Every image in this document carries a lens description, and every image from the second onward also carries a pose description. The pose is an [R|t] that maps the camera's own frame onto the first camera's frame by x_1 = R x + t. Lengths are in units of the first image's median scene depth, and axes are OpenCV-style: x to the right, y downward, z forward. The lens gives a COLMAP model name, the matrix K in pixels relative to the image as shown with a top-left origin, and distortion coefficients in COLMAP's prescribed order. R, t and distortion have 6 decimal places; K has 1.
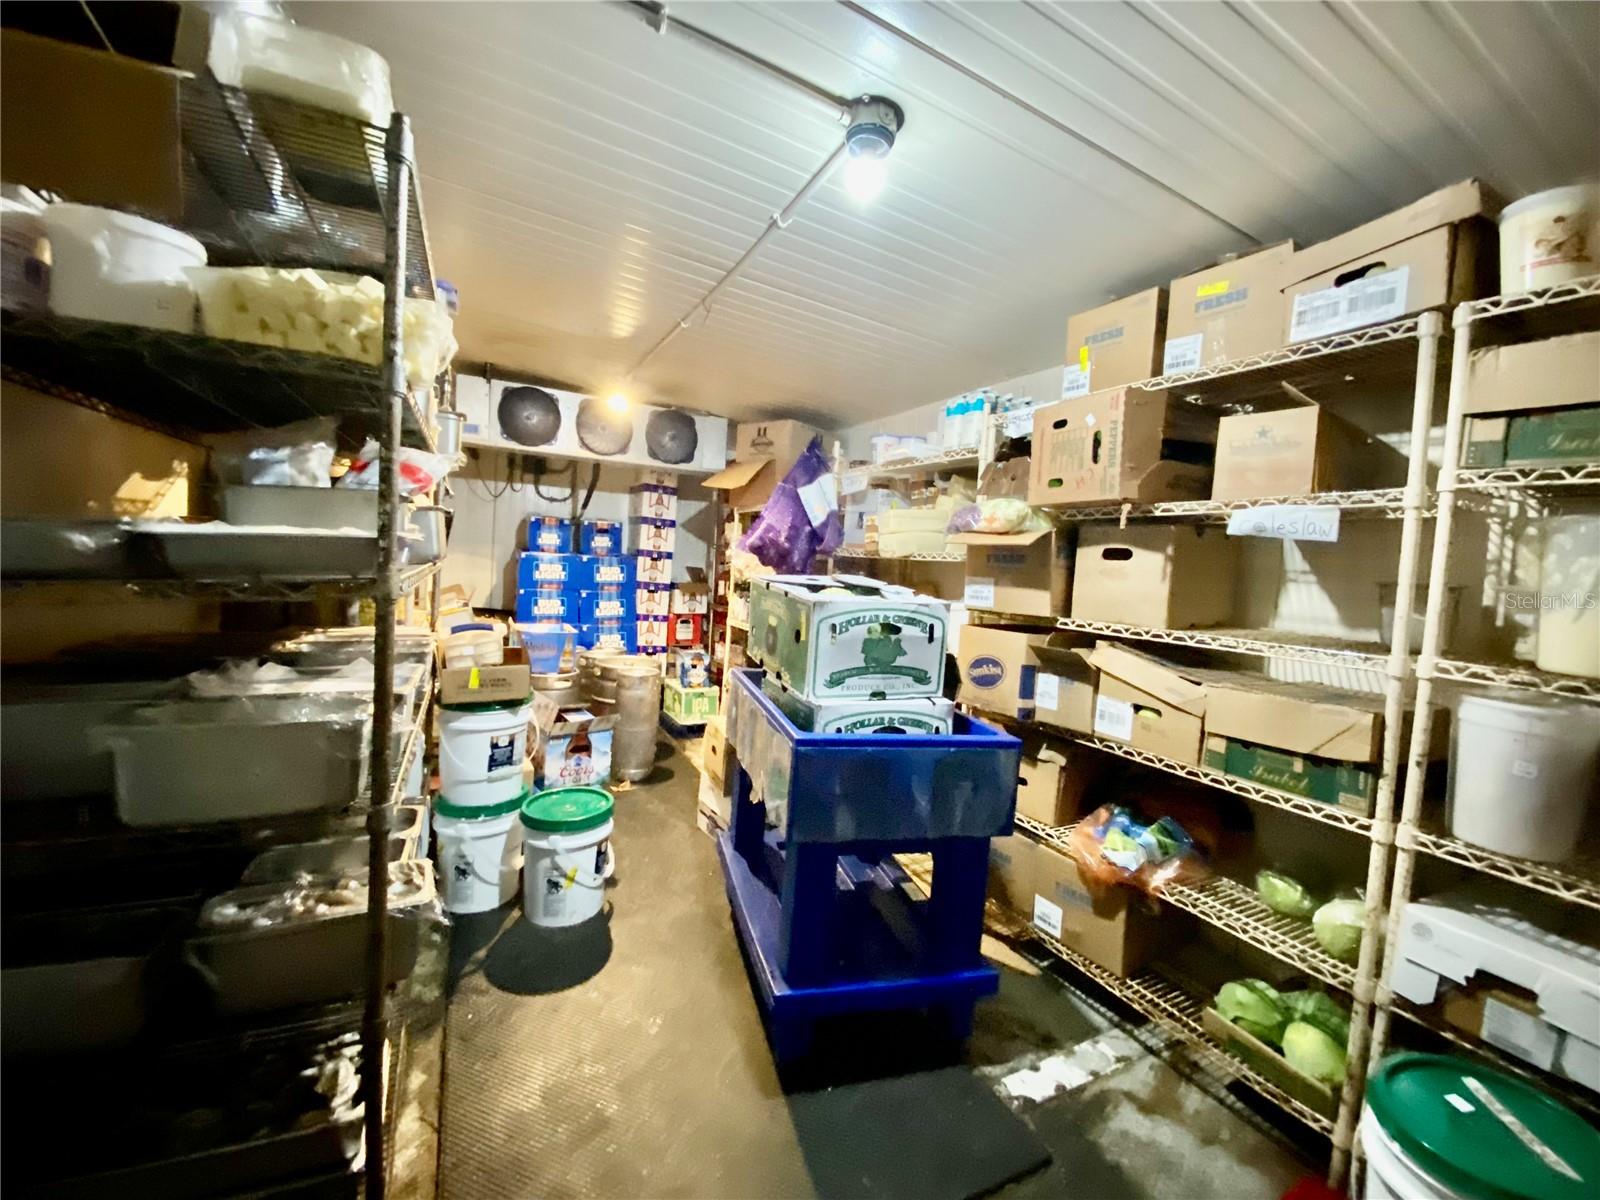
lens RADIAL K [[650.5, 0, 799.6], [0, 650.5, 596.1], [0, 0, 1]] dist [-0.013935, -0.001804]
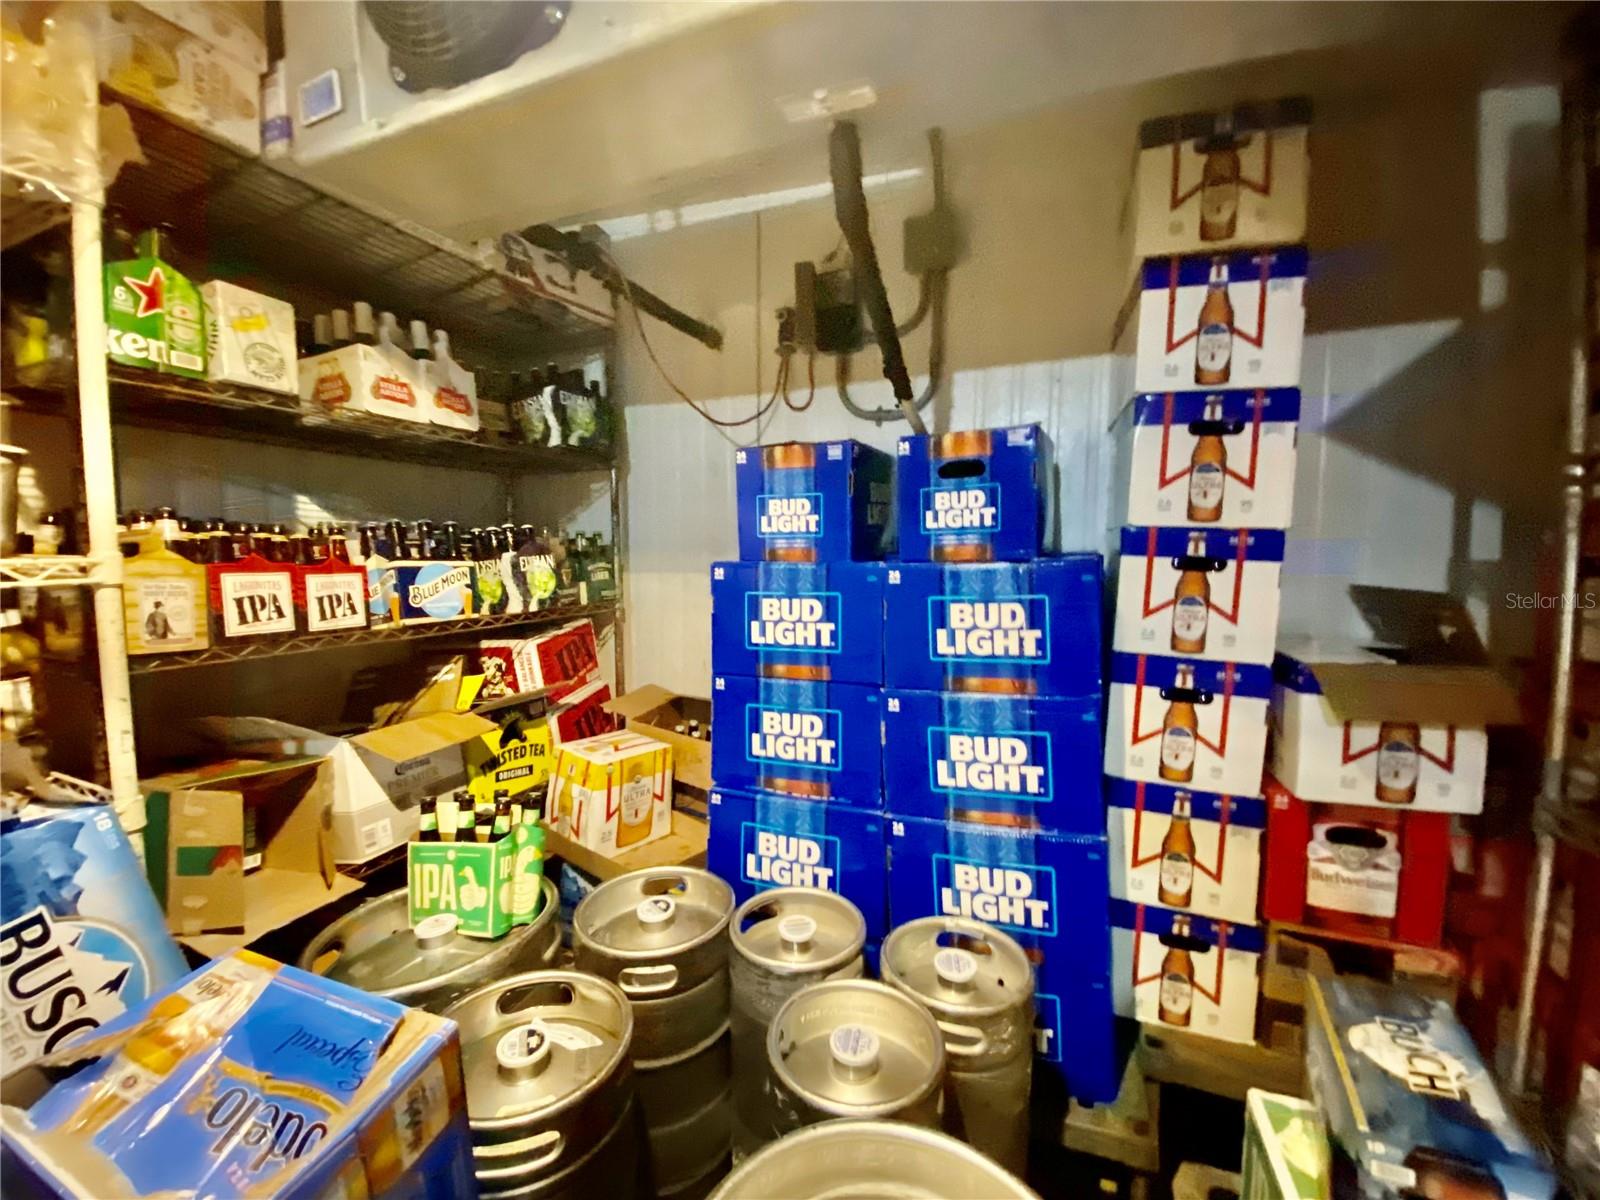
lens RADIAL K [[650.5, 0, 803.0], [0, 650.5, 601.5], [0, 0, 1]] dist [-0.013935, -0.001804]
pose [[0.661207, -0.006810, -0.750173, -0.138610], [0.007424, 0.999969, -0.002534, -0.042980], [0.750167, -0.003894, 0.661237, 0.729160]]
